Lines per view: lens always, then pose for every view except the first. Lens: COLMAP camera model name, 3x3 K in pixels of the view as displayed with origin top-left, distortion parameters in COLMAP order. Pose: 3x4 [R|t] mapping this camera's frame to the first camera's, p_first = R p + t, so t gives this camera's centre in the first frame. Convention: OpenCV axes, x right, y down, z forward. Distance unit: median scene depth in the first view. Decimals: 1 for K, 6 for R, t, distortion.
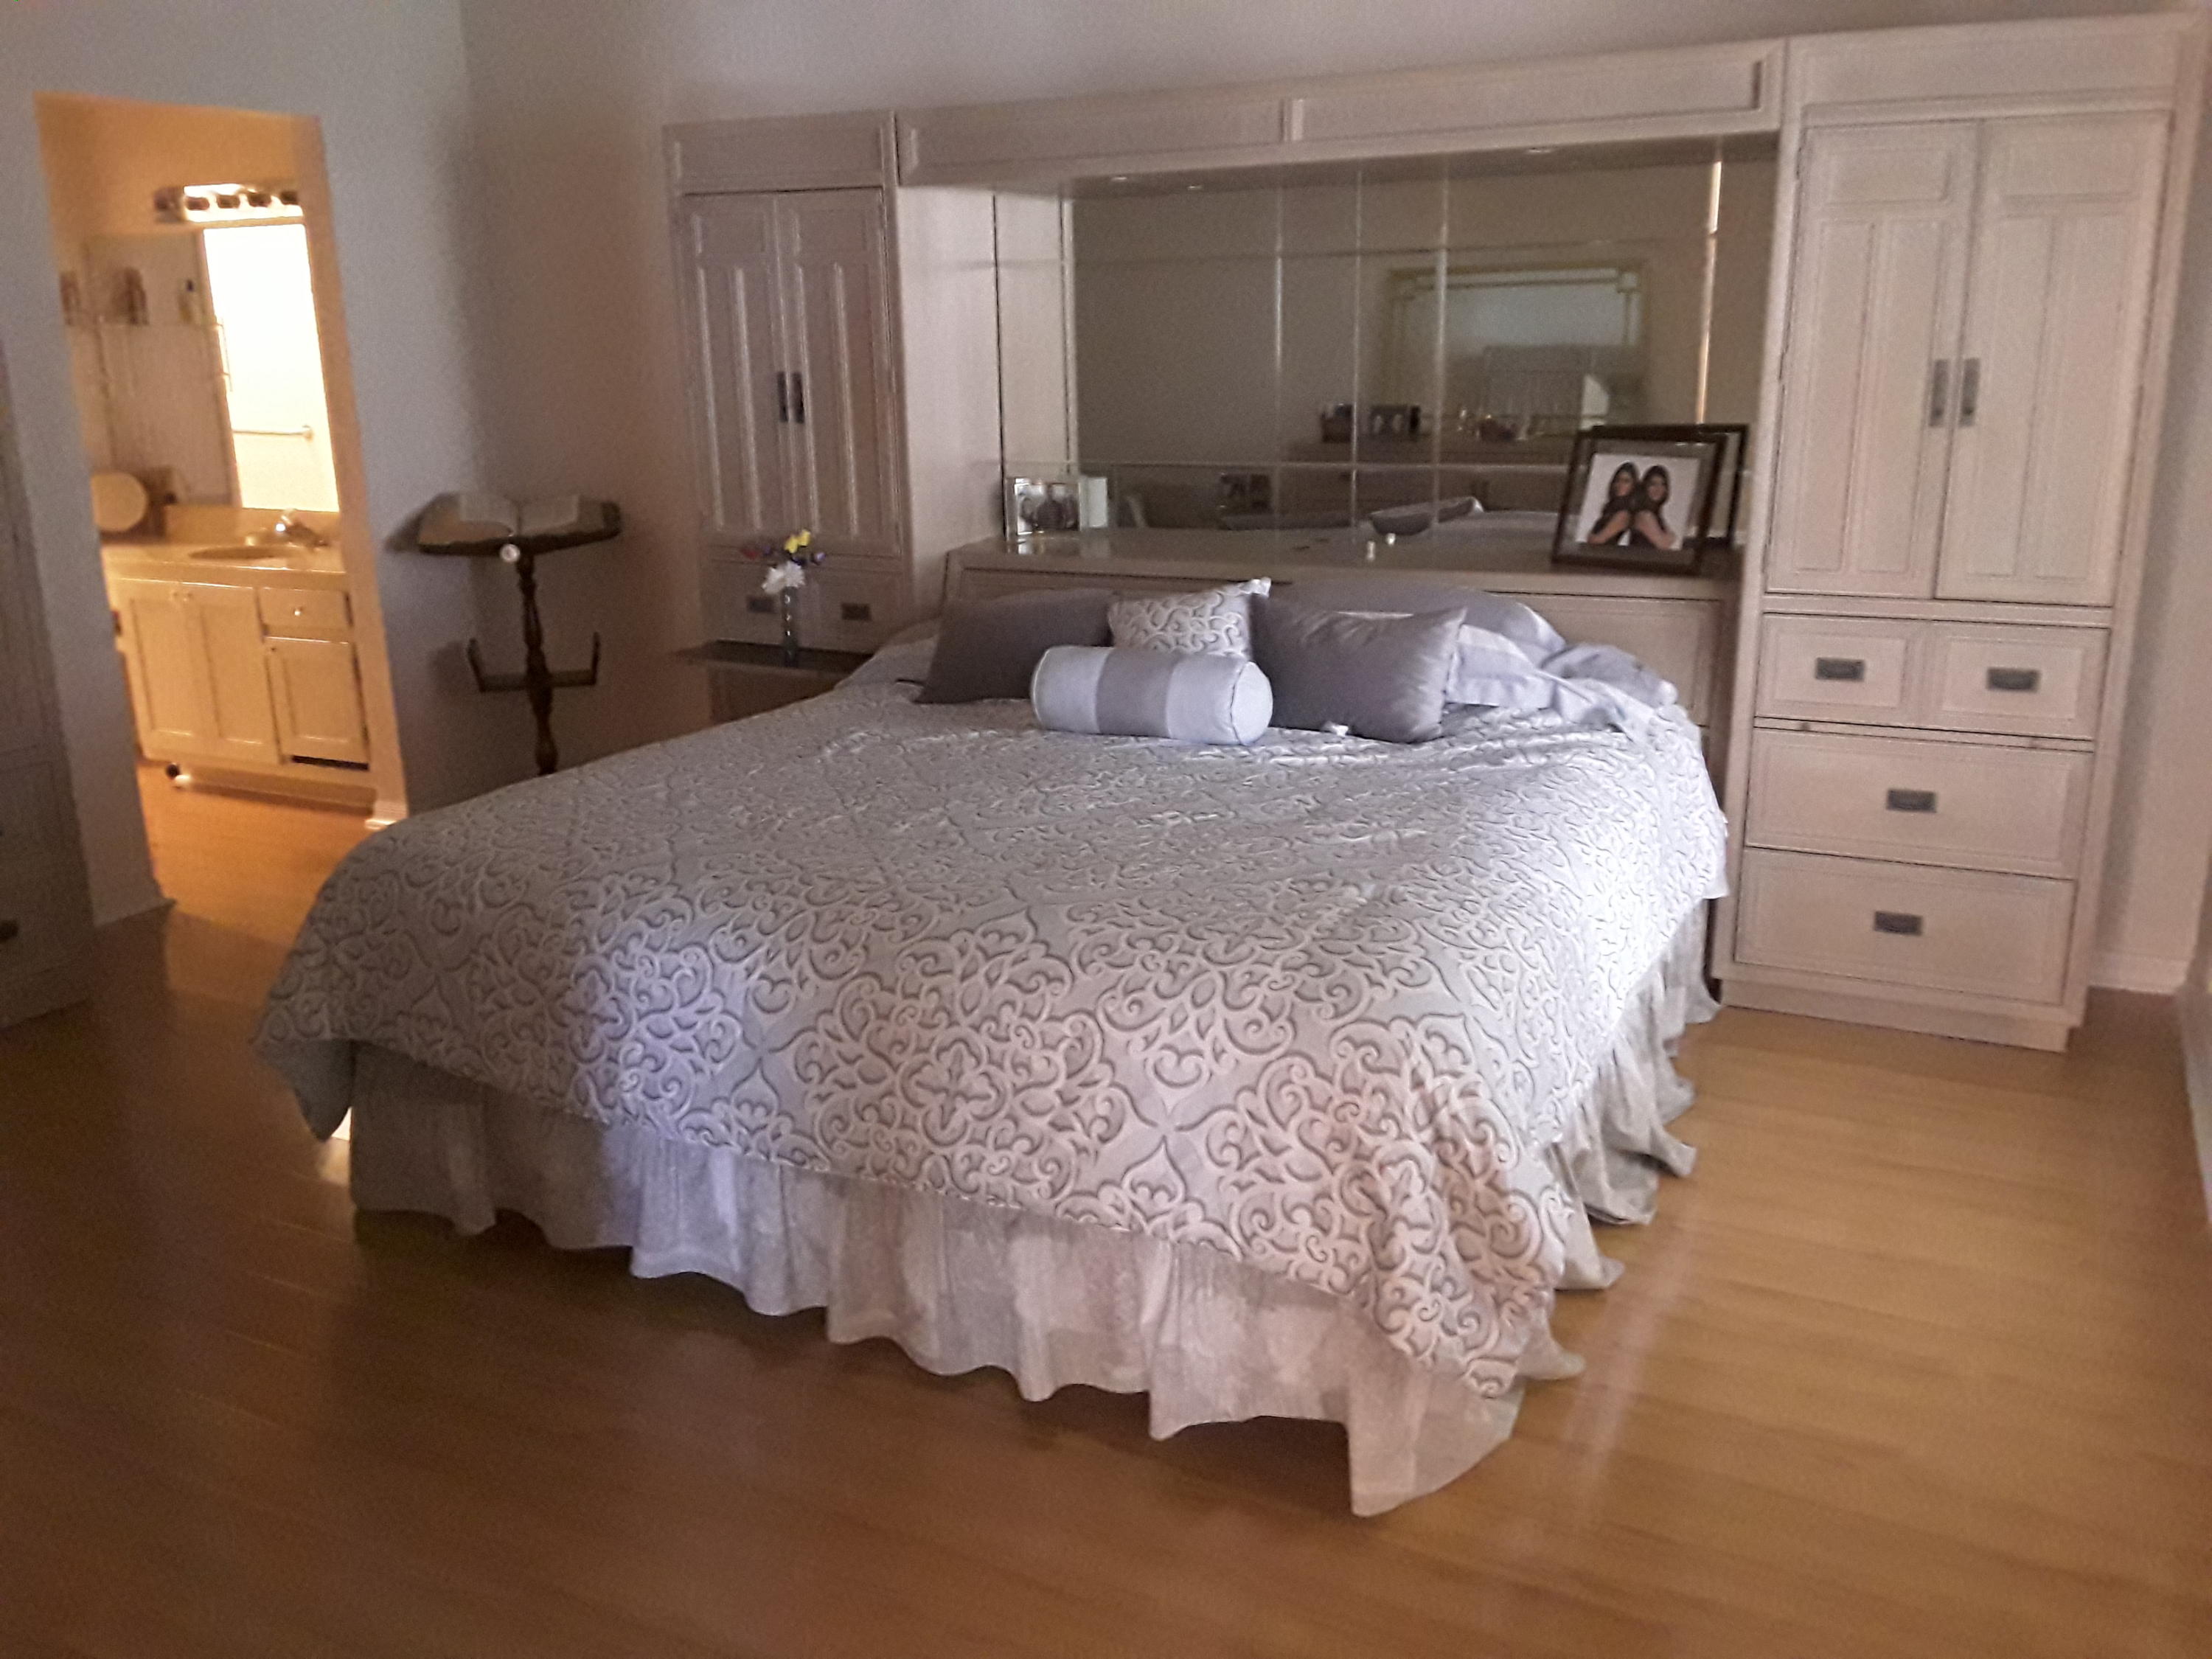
lens RADIAL K [[1801.2, 0, 1111.8], [0, 1801.2, 811.9], [0, 0, 1]] dist [0.127431, -0.213624]
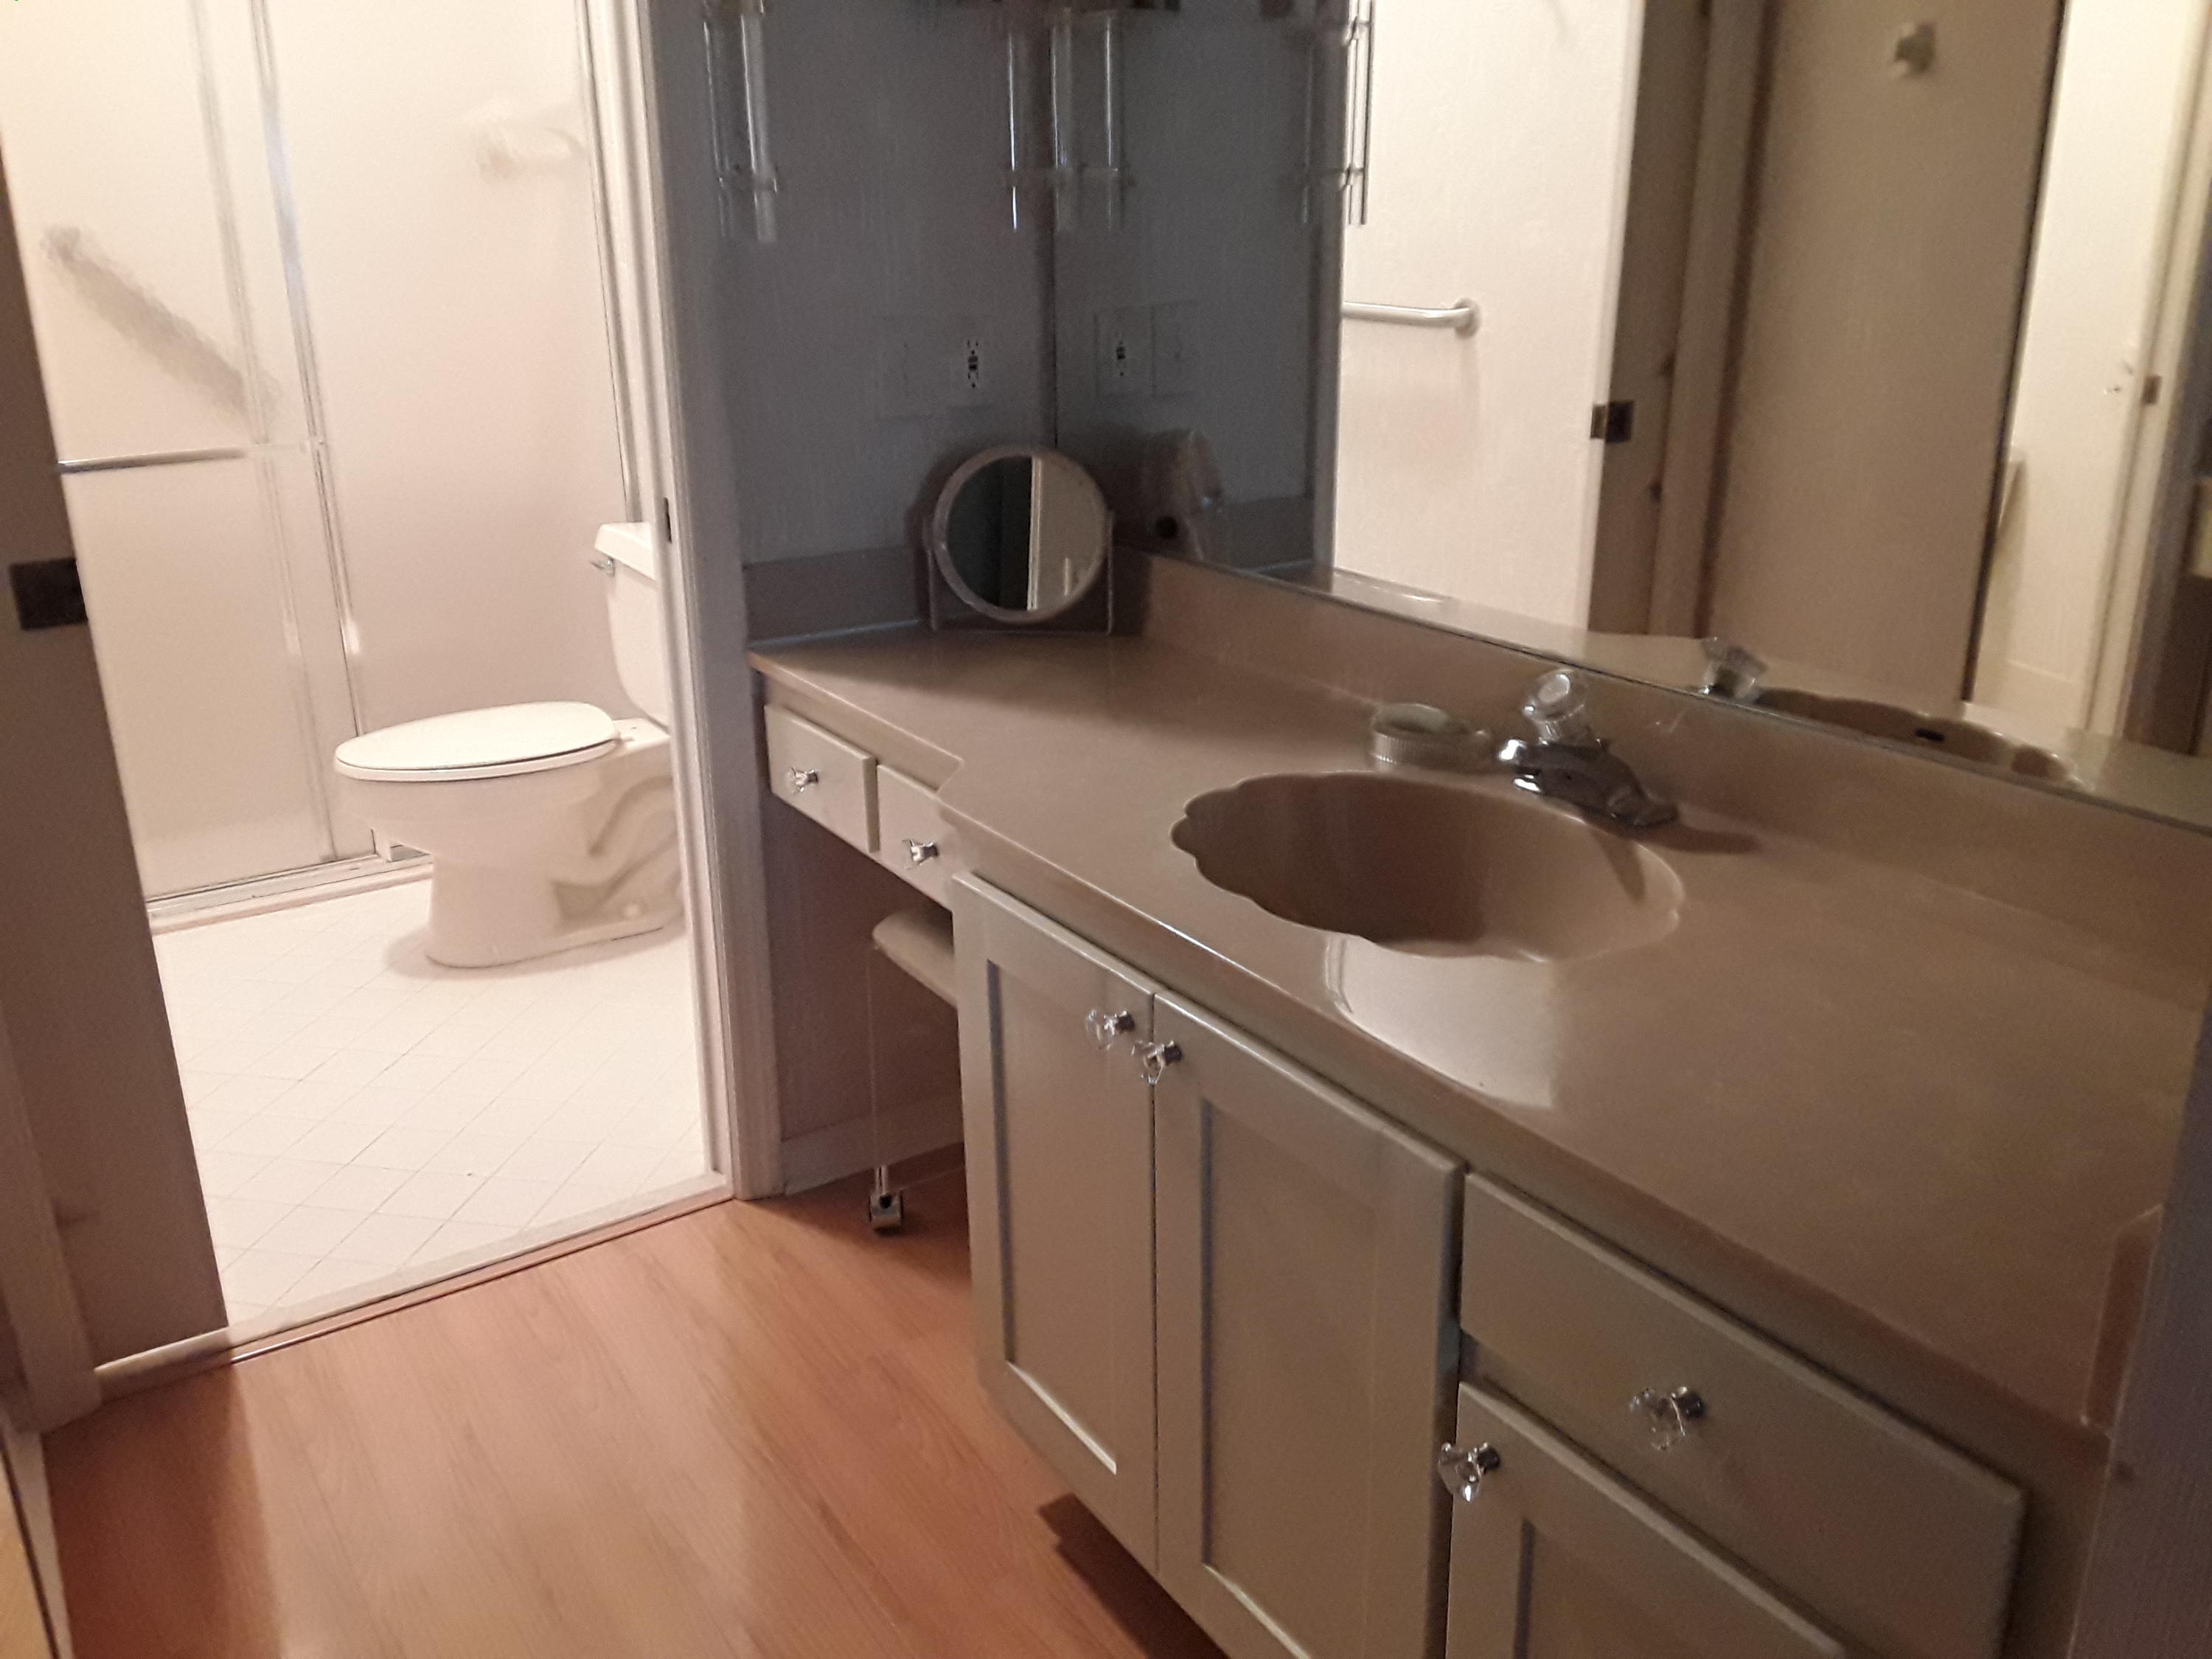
lens RADIAL K [[1801.2, 0, 1111.8], [0, 1801.2, 811.9], [0, 0, 1]] dist [0.127431, -0.213624]
pose [[0.874790, 0.159975, -0.457329, -0.346629], [-0.115104, 0.985513, 0.124561, -0.159437], [0.470630, -0.056325, 0.880531, 0.669944]]
